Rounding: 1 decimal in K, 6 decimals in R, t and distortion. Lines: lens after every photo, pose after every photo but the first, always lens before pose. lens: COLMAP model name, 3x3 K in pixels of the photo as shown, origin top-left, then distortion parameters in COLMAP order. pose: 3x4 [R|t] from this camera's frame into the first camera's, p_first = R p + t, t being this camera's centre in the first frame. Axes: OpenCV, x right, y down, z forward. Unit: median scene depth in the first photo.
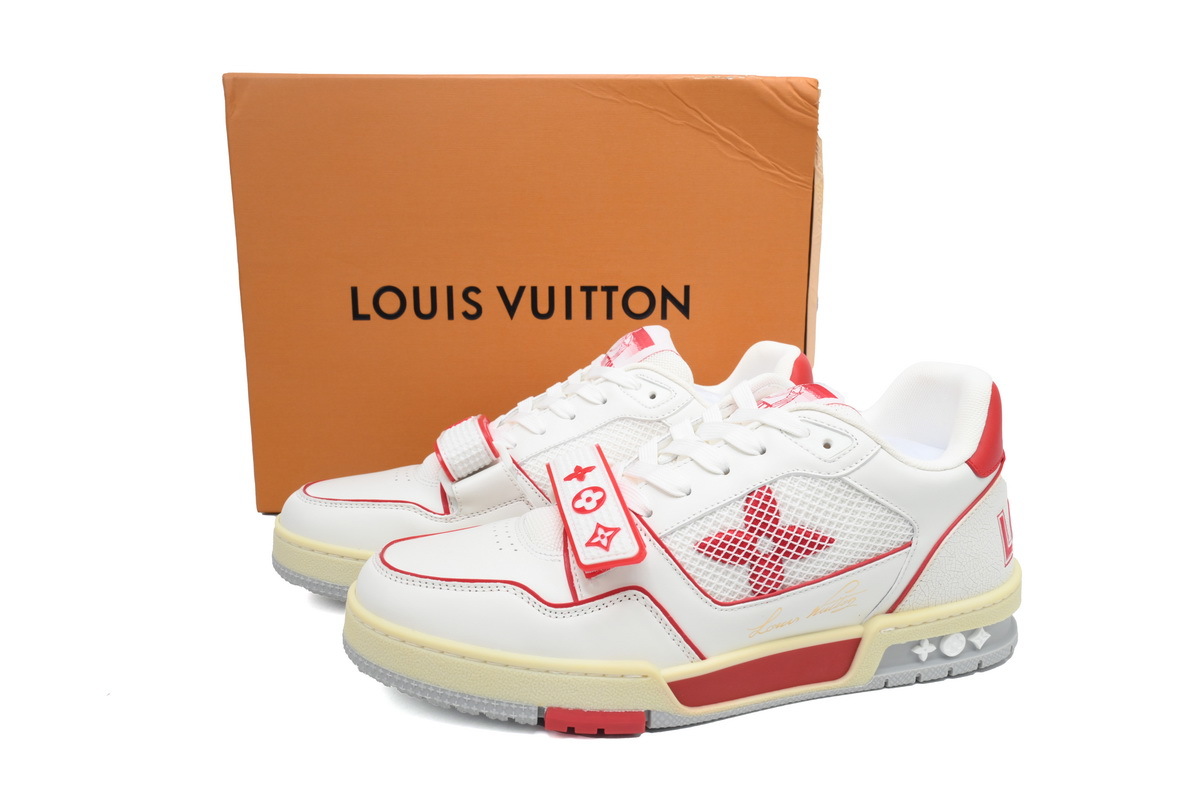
lens RADIAL K [[807.6, 0, 600.0], [0, 807.6, 400.0], [0, 0, 1]] dist [0.000861, -0.000443]
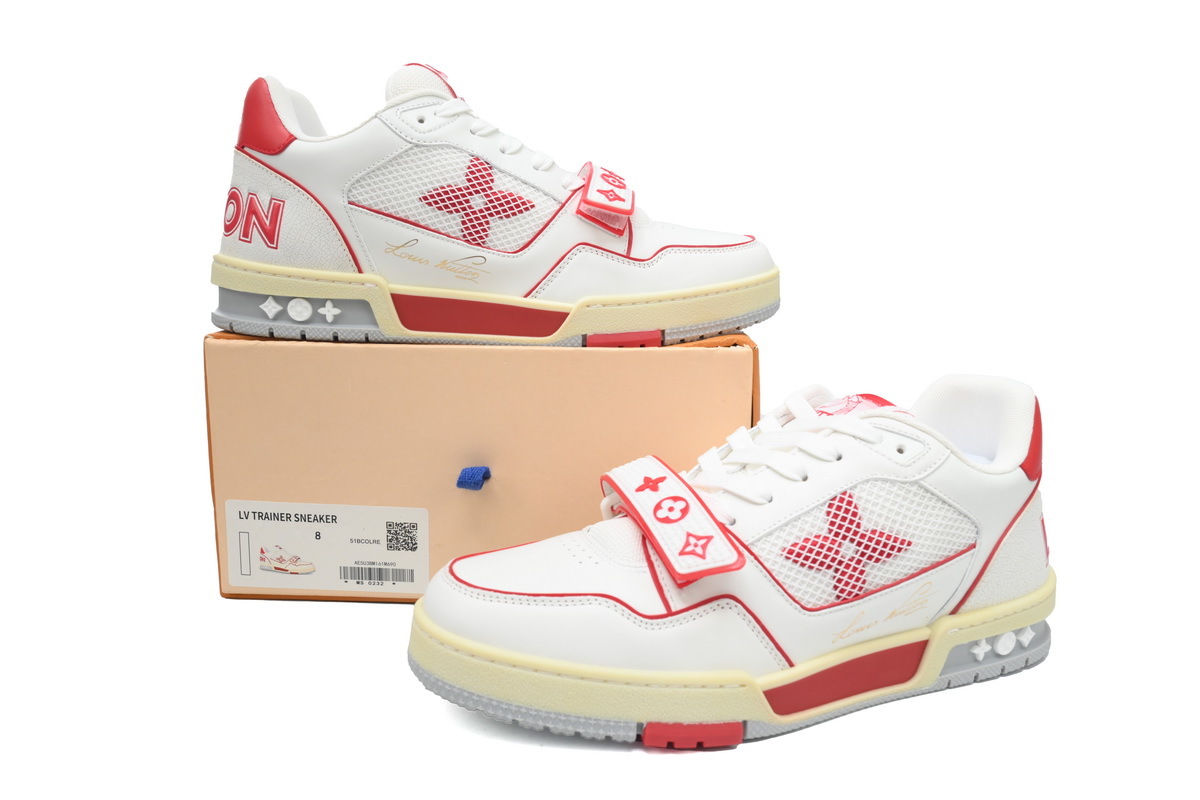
lens RADIAL K [[807.6, 0, 600.0], [0, 807.6, 400.0], [0, 0, 1]] dist [0.000861, -0.000443]
pose [[0.992149, -0.004829, 0.124972, -0.231740], [0.009632, 0.999237, -0.037856, 0.027495], [-0.124693, 0.038762, 0.991438, 0.026789]]
